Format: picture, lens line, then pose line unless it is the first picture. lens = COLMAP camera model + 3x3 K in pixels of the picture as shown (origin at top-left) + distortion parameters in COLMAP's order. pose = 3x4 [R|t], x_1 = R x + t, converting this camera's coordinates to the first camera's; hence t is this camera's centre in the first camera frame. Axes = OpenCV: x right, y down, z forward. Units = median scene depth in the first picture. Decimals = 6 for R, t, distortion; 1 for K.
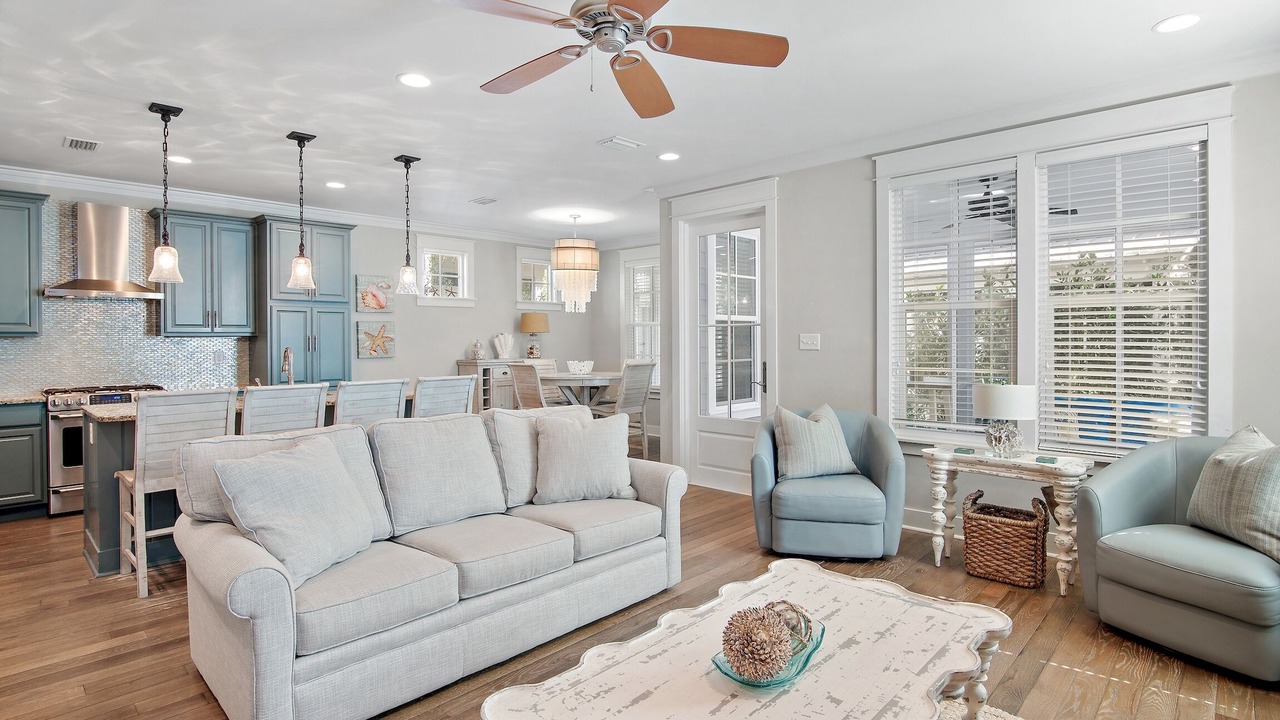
lens RADIAL K [[641.3, 0, 645.0], [0, 641.3, 348.5], [0, 0, 1]] dist [-0.018788, -0.000139]
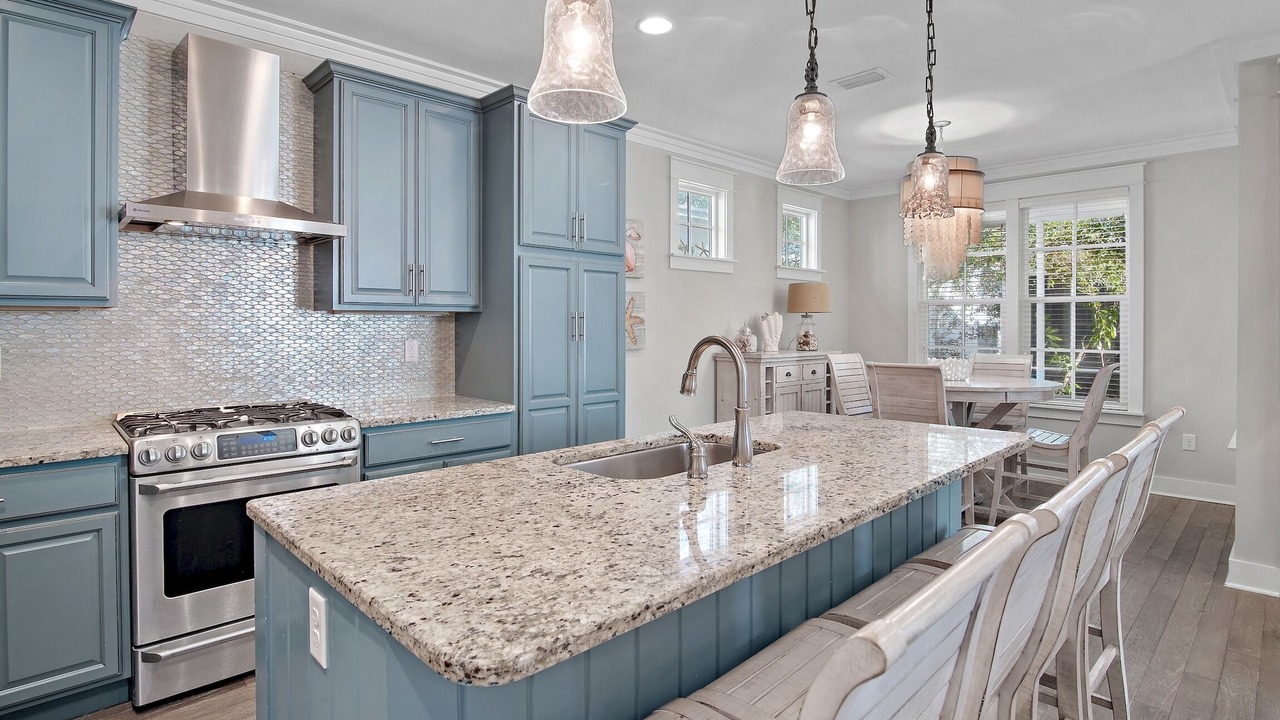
lens RADIAL K [[647.0, 0, 636.1], [0, 647.0, 332.8], [0, 0, 1]] dist [-0.018632, 0.000158]
pose [[0.998825, 0.006841, -0.047979, -0.503182], [-0.006888, 0.999976, -0.000813, -0.002419], [0.047972, 0.001143, 0.998848, 0.498751]]
